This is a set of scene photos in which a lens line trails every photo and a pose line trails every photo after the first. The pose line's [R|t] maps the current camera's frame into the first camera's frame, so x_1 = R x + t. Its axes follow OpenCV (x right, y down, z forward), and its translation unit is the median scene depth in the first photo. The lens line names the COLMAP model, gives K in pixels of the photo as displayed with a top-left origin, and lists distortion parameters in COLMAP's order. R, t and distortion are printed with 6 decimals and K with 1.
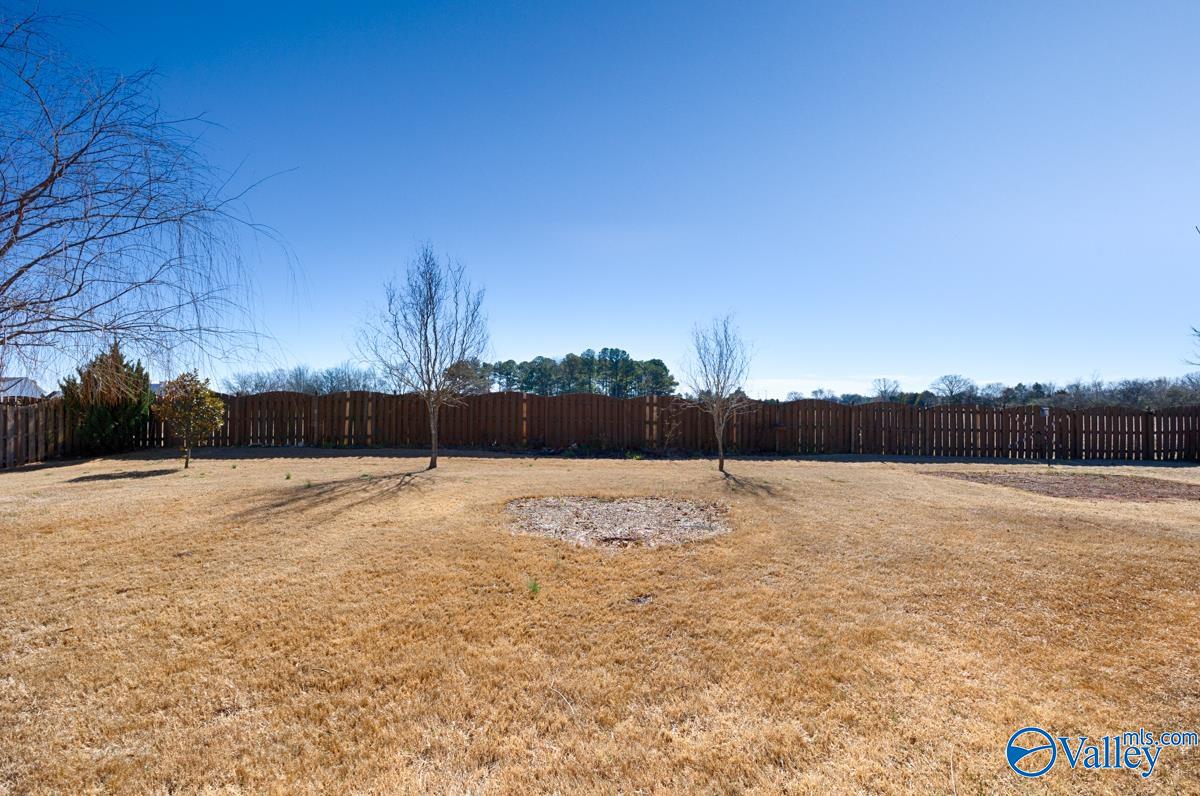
lens RADIAL K [[494.3, 0, 596.2], [0, 494.3, 404.1], [0, 0, 1]] dist [0.000438, 0.000468]
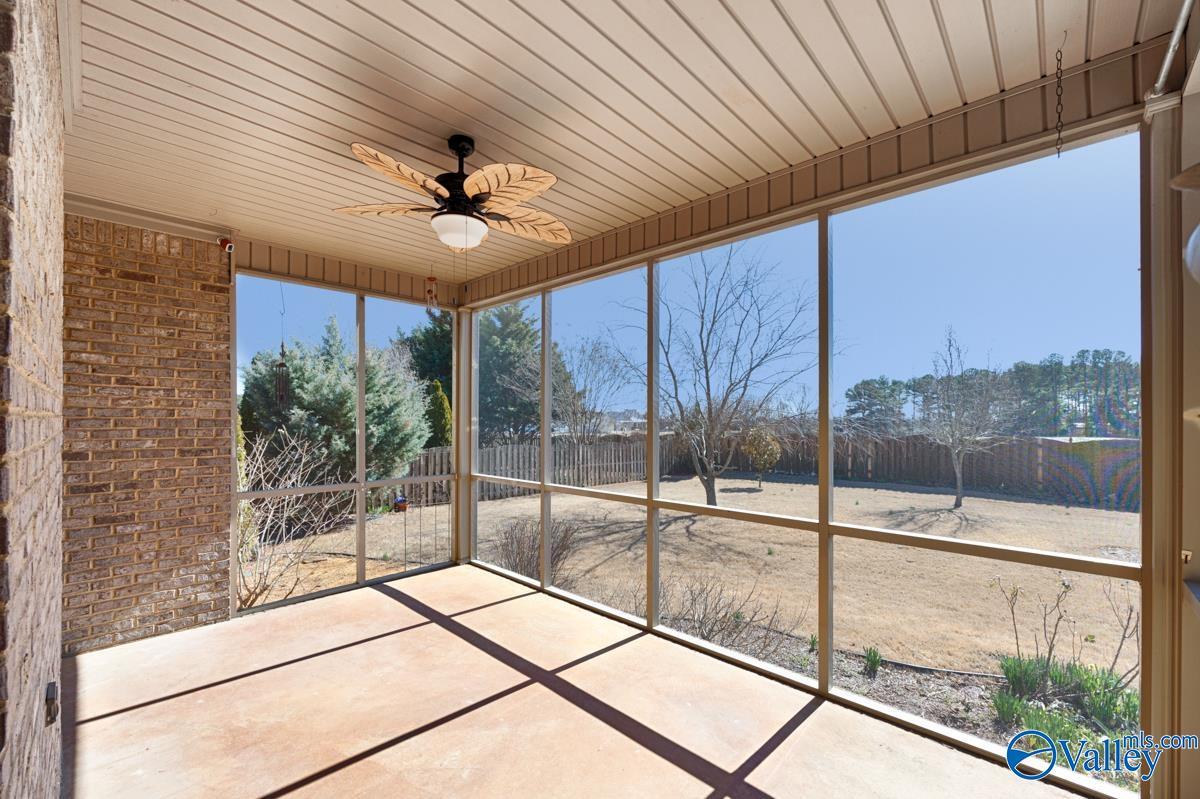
lens RADIAL K [[494.3, 0, 588.3], [0, 494.3, 419.2], [0, 0, 1]] dist [0.000438, 0.000468]
pose [[0.725092, -0.004476, -0.688637, -0.127404], [-0.001565, 0.999966, -0.008146, -0.055519], [0.688650, 0.006984, 0.725060, -0.384688]]
